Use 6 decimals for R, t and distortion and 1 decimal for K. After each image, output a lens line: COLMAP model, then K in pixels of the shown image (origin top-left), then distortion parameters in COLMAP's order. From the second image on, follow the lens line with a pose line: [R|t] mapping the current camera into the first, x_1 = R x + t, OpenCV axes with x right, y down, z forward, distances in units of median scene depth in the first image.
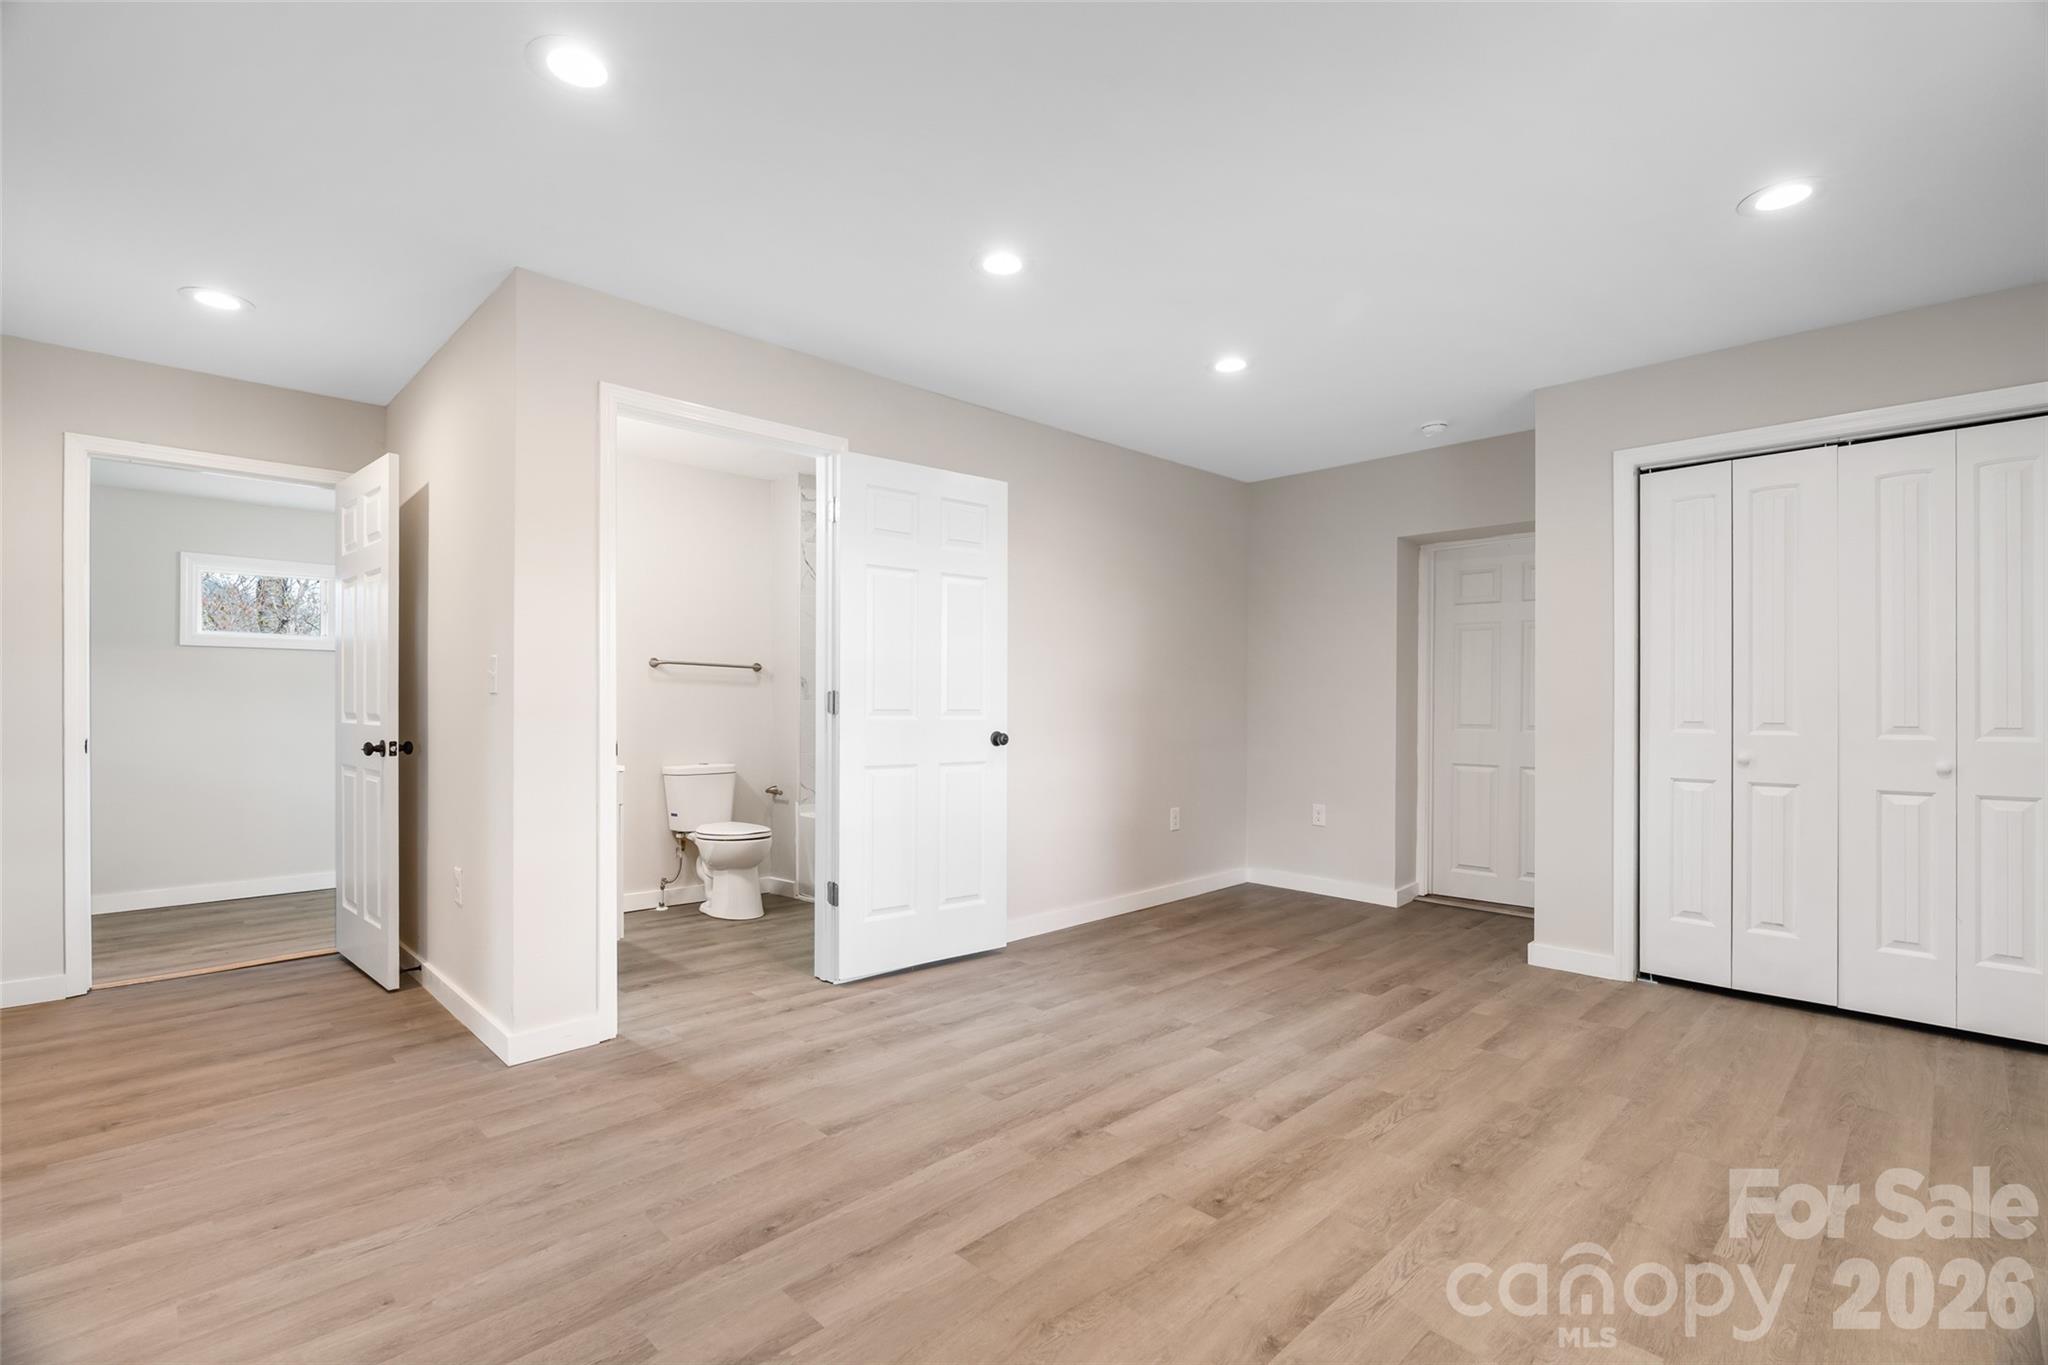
lens RADIAL K [[927.5, 0, 1017.7], [0, 927.5, 698.1], [0, 0, 1]] dist [-0.017244, 0.007717]
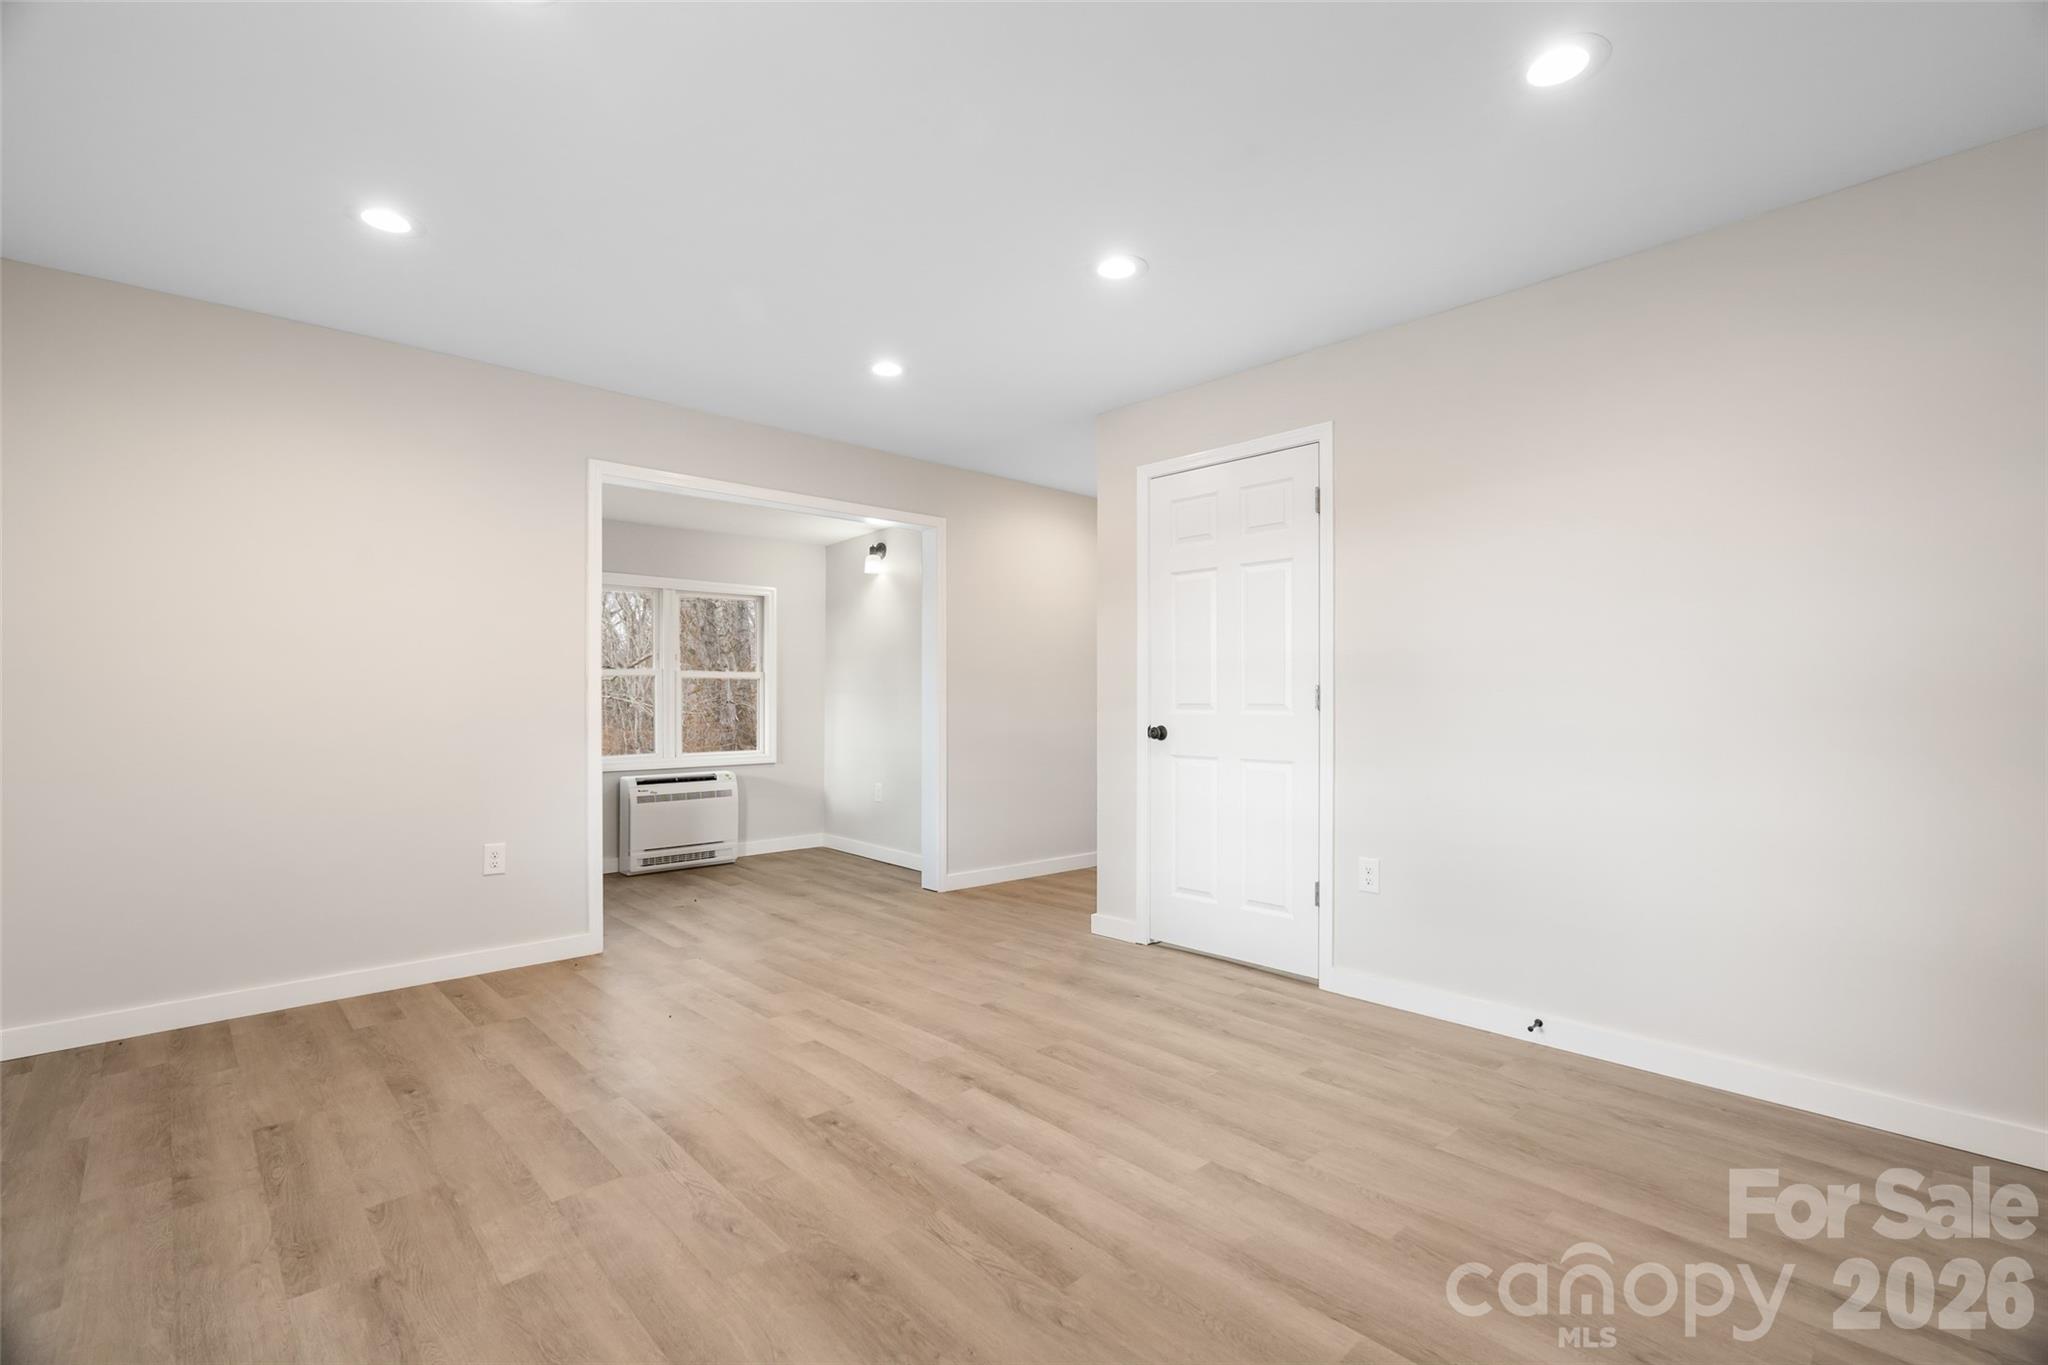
lens RADIAL K [[927.5, 0, 1030.5], [0, 927.5, 698.2], [0, 0, 1]] dist [-0.017244, 0.007717]
pose [[-0.017145, -0.002535, -0.999850, 0.965872], [0.000806, 0.999996, -0.002549, 0.009040], [0.999853, -0.000849, -0.017143, 0.887586]]
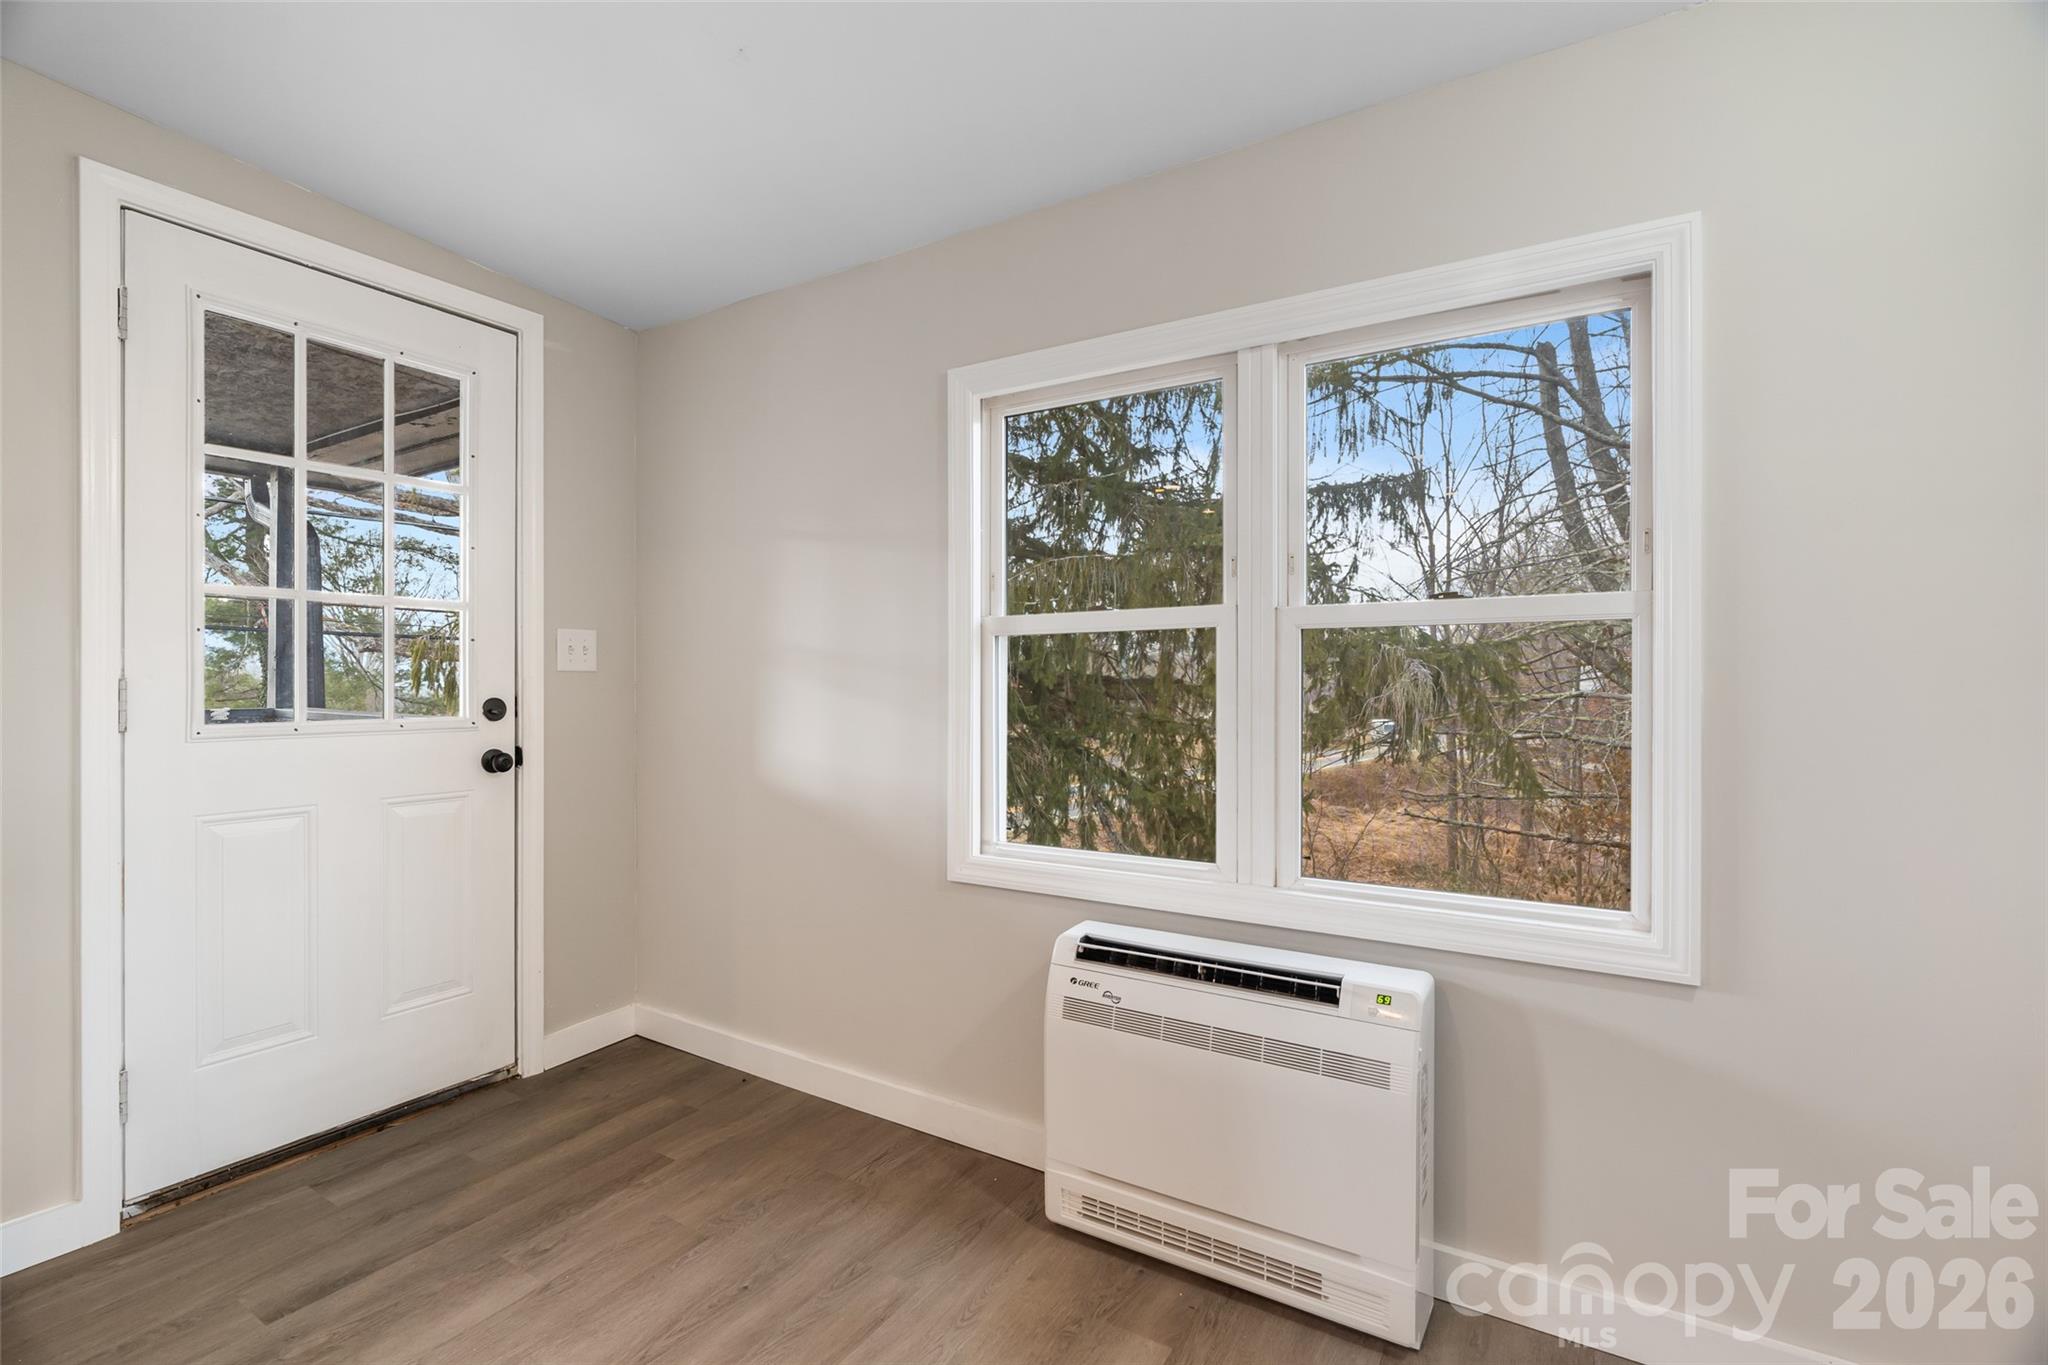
lens RADIAL K [[927.5, 0, 1014.5], [0, 927.5, 679.2], [0, 0, 1]] dist [-0.017244, 0.007717]
pose [[-0.970522, -0.003568, -0.240987, -0.760585], [-0.003844, 0.999992, 0.000674, -0.006164], [0.240983, 0.001581, -0.970528, 0.633116]]
